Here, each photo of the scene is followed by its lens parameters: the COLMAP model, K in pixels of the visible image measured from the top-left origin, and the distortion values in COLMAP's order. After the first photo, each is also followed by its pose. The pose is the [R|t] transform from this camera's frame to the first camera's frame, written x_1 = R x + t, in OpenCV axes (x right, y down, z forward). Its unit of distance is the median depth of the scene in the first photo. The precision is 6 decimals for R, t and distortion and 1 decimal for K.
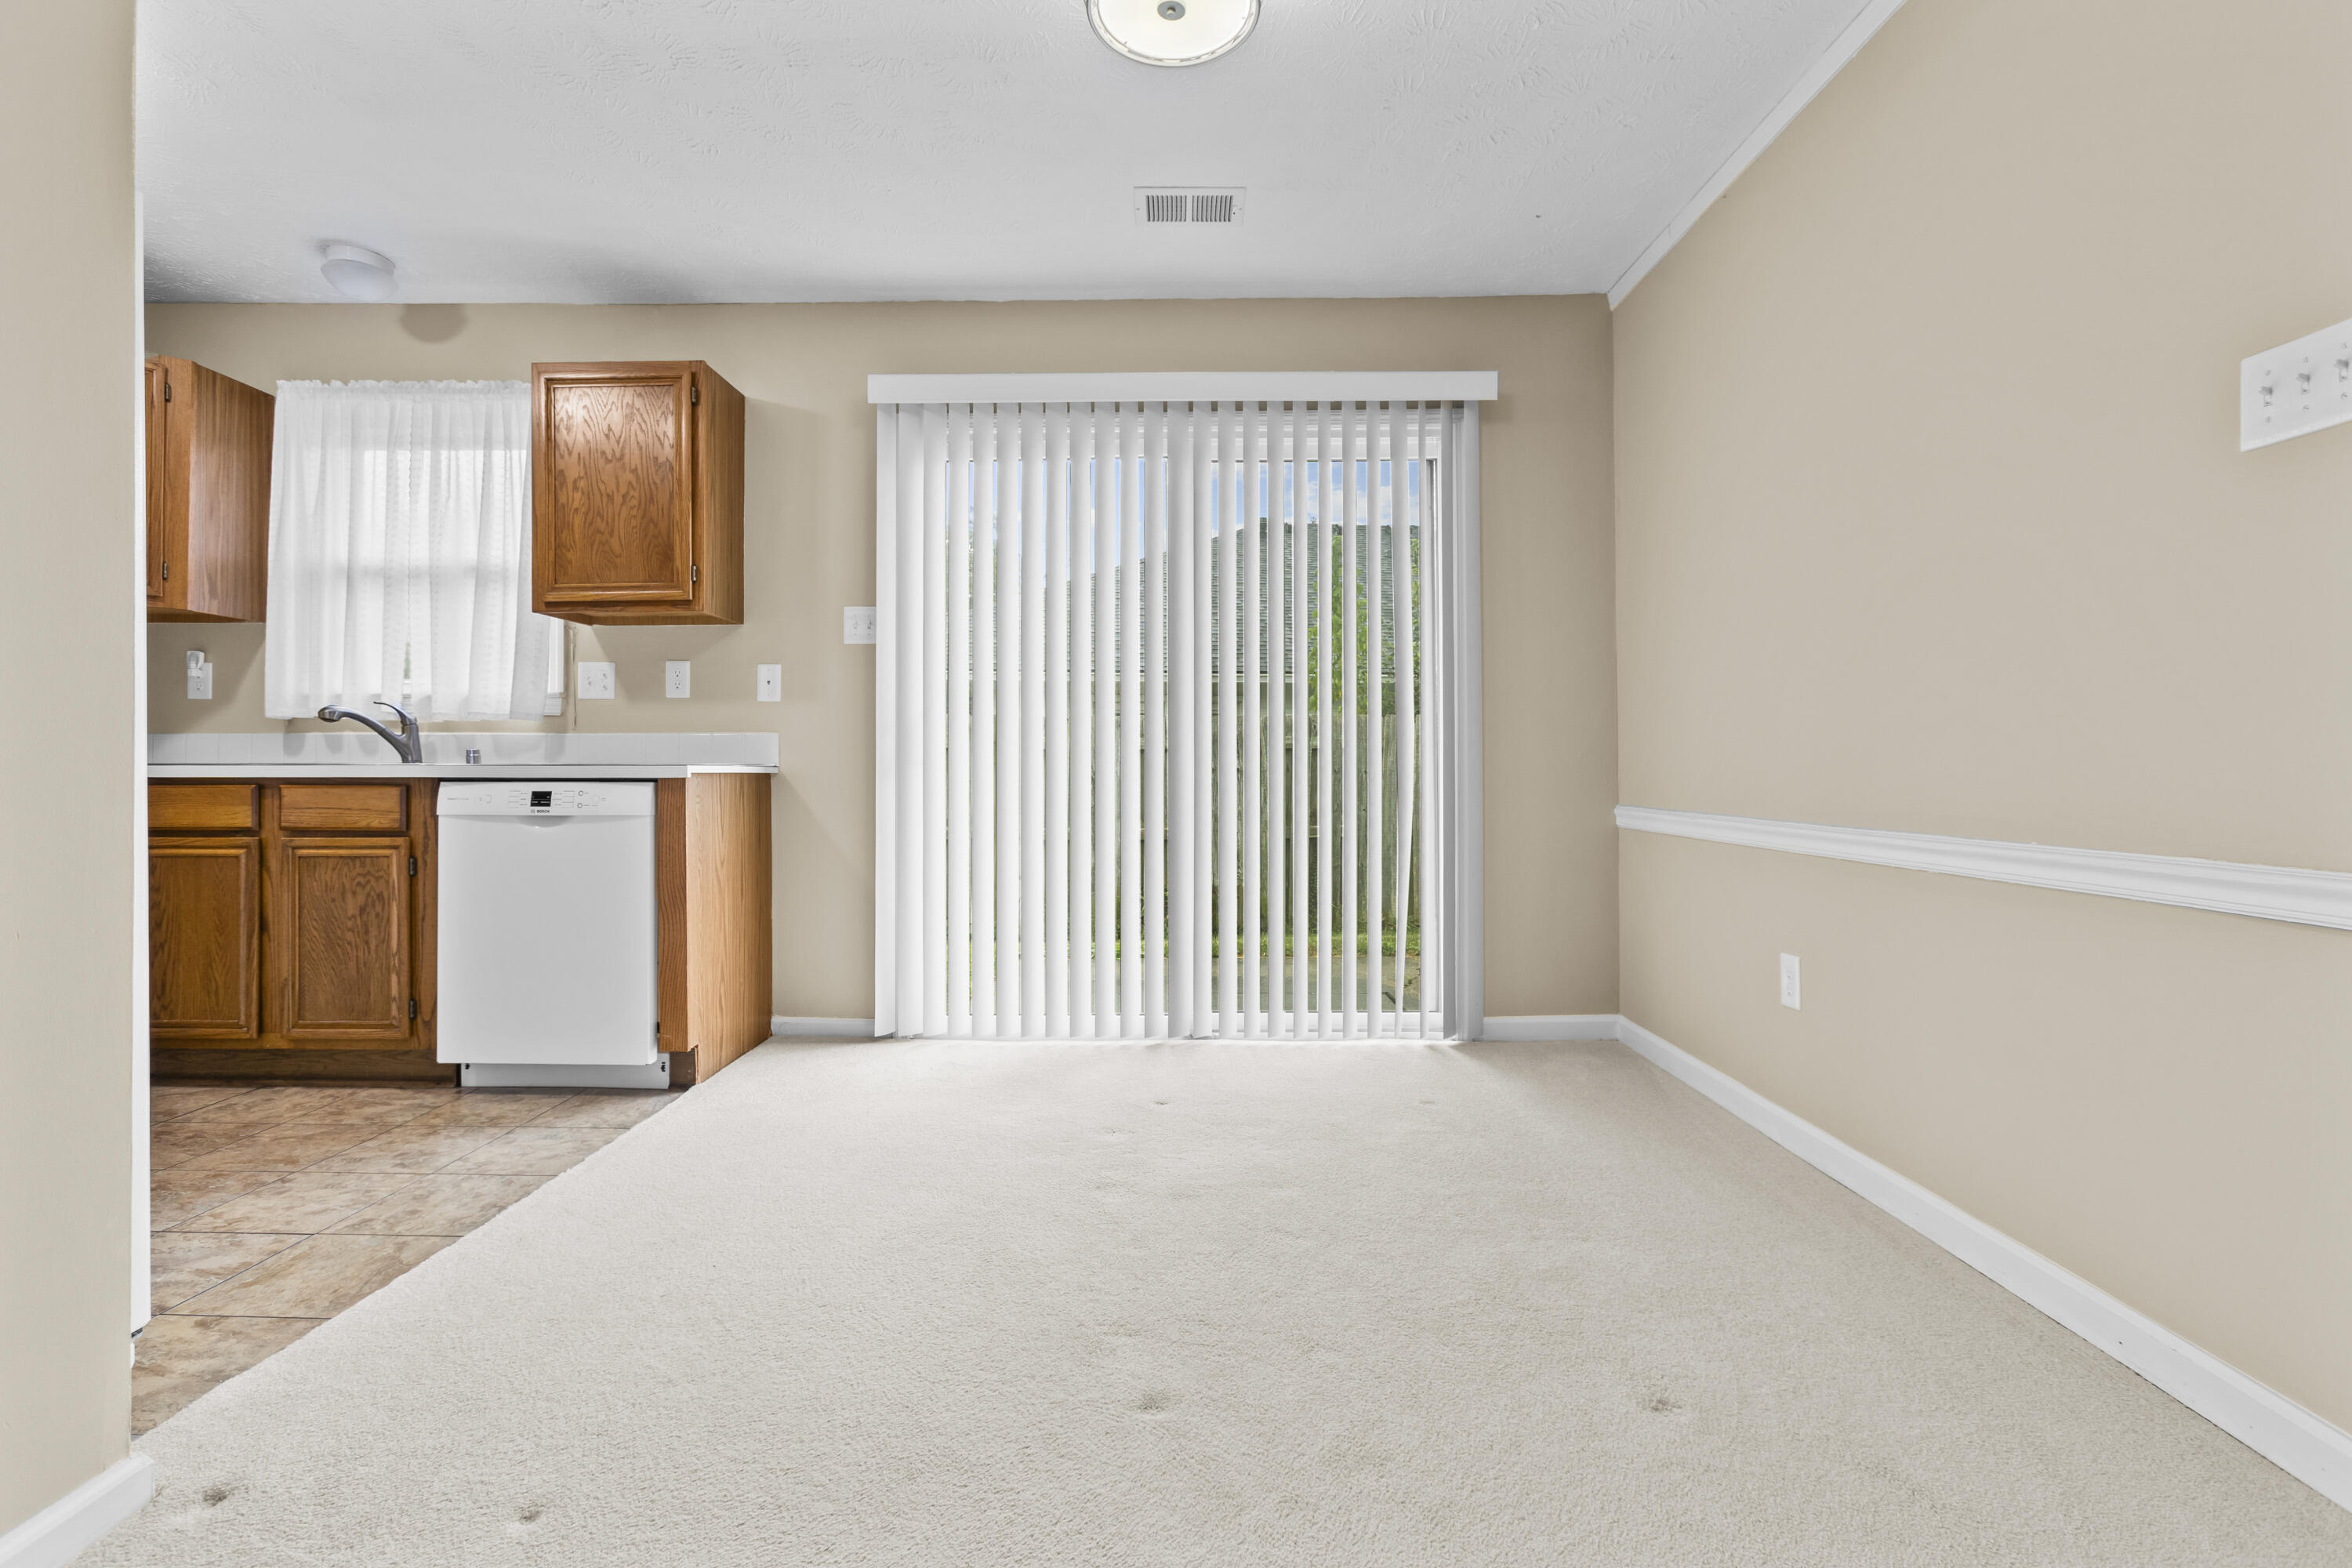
lens RADIAL K [[1055.8, 0, 1173.4], [0, 1055.8, 769.7], [0, 0, 1]] dist [-0.015285, 0.007880]
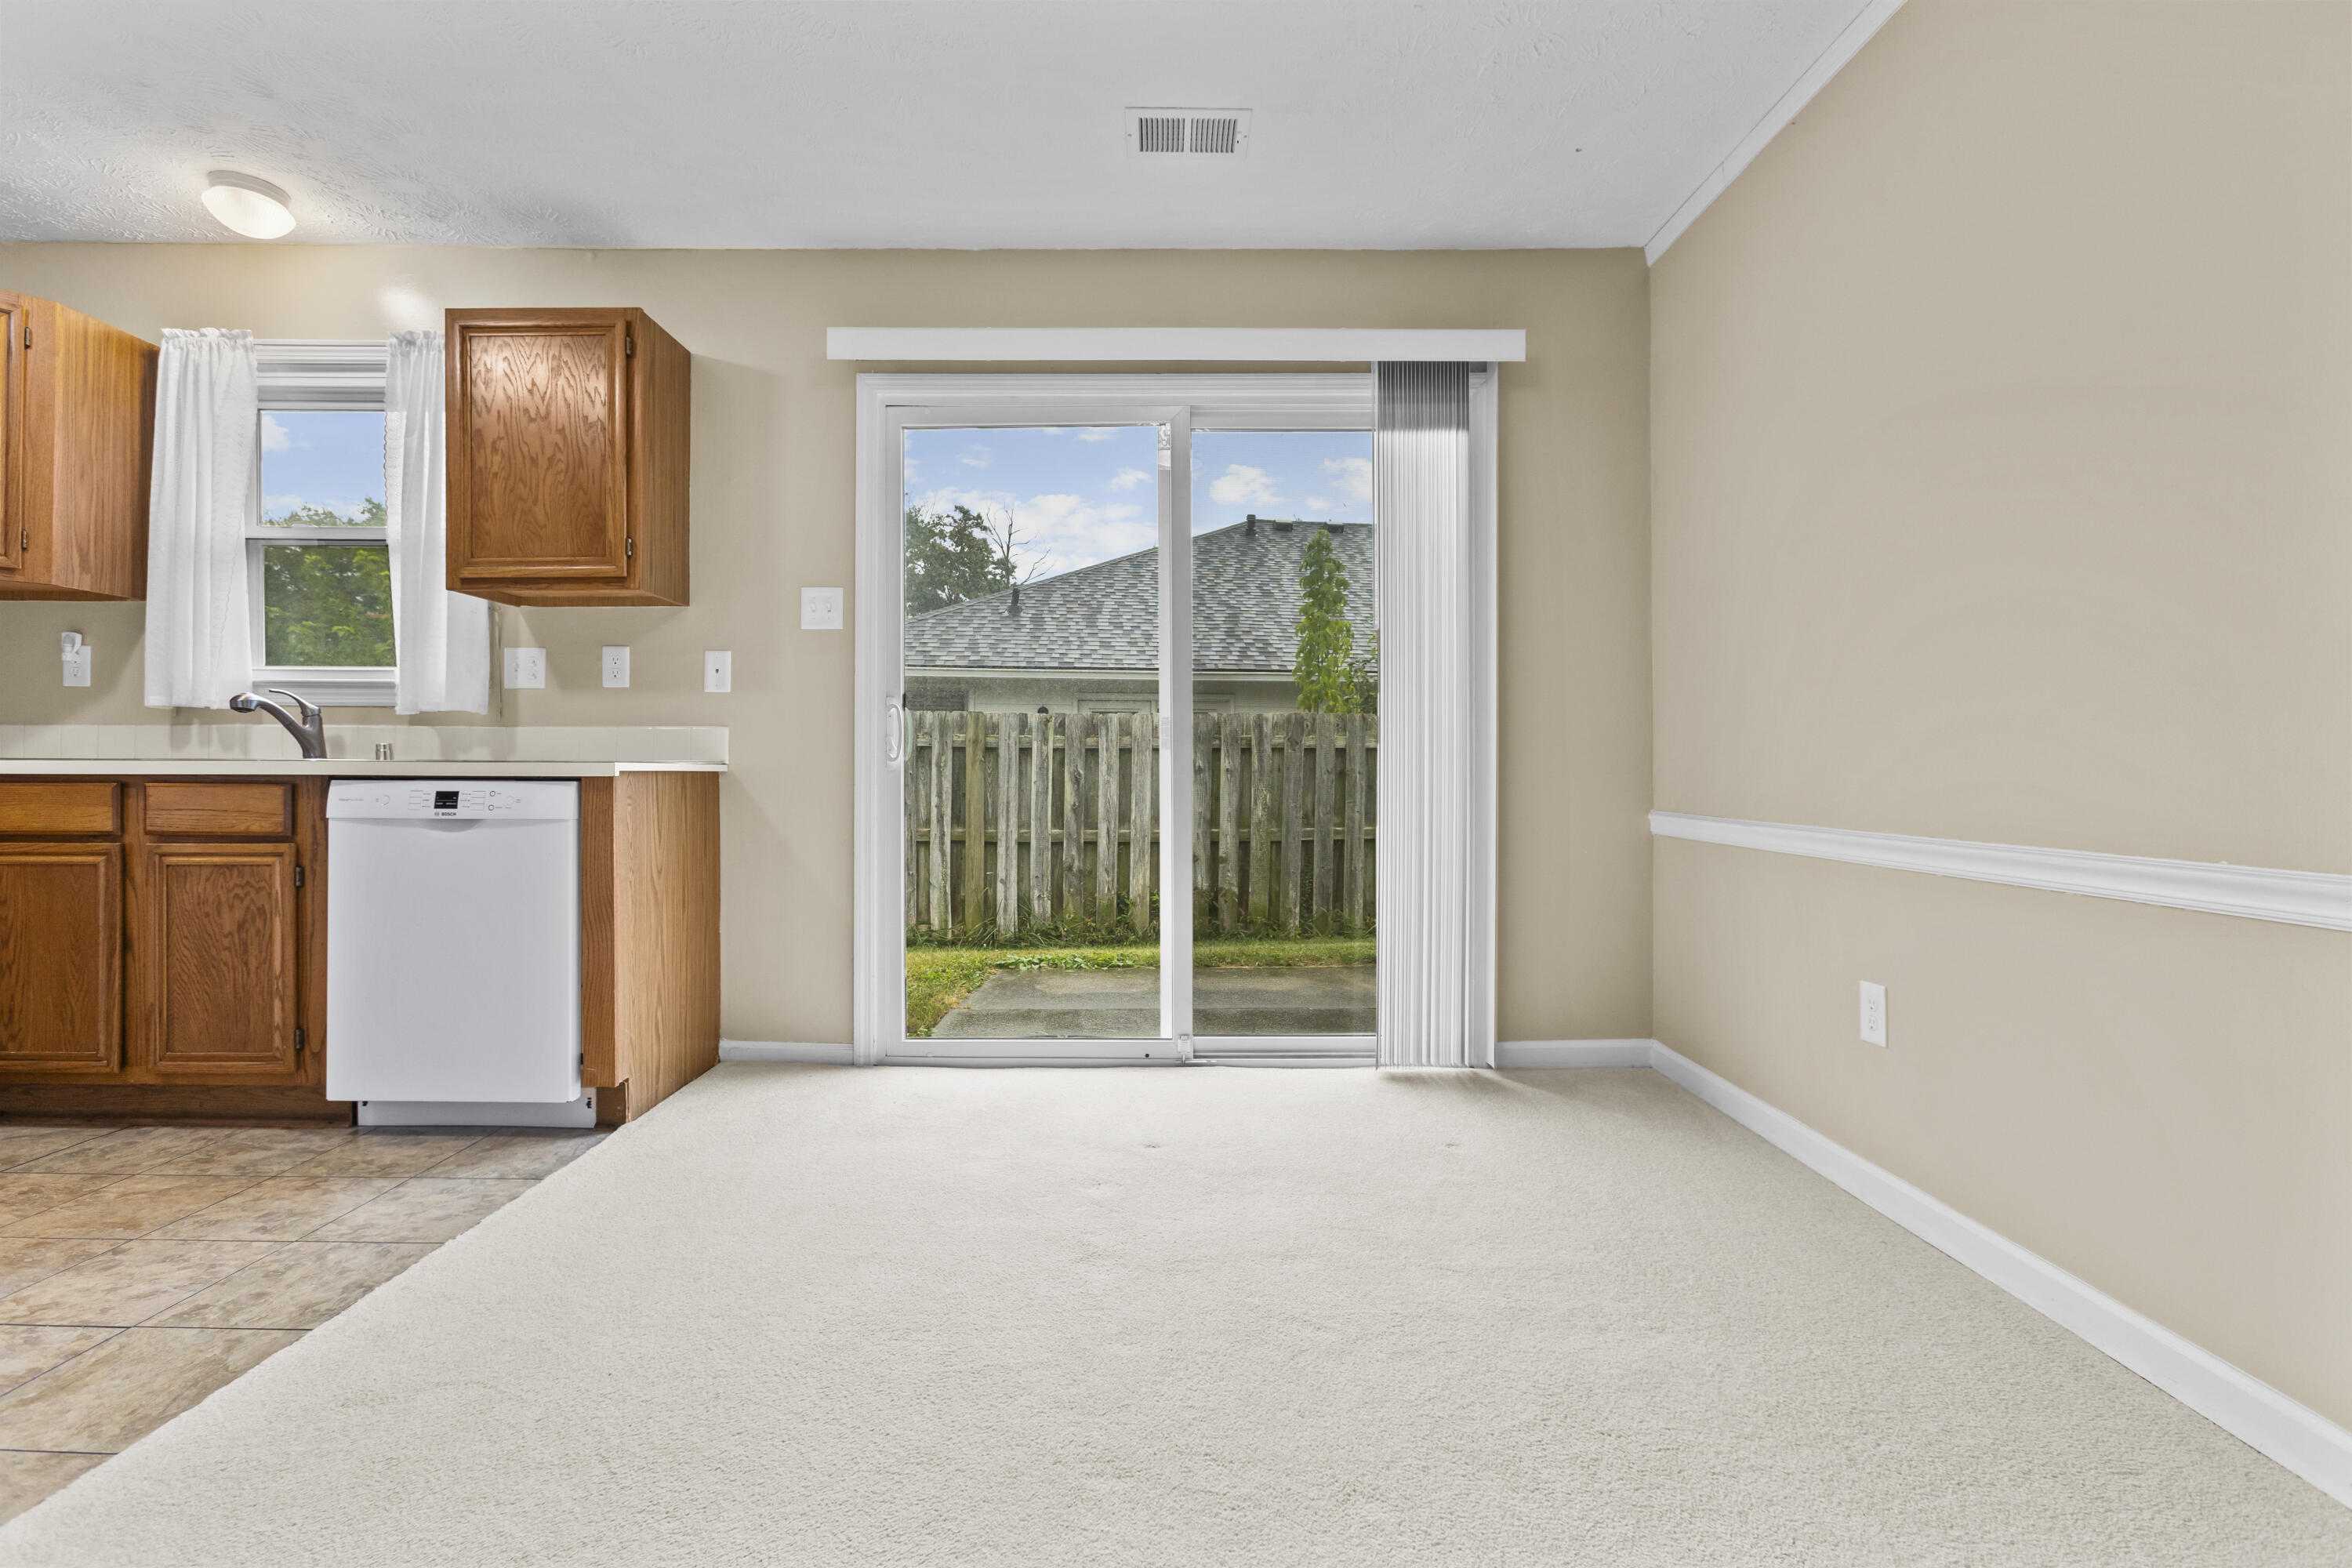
lens RADIAL K [[1055.8, 0, 1172.3], [0, 1055.8, 771.4], [0, 0, 1]] dist [-0.015285, 0.007880]
pose [[0.999902, 0.003586, 0.013505, -0.006958], [-0.003611, 0.999992, 0.001782, 0.000114], [-0.013499, -0.001831, 0.999907, 0.103559]]
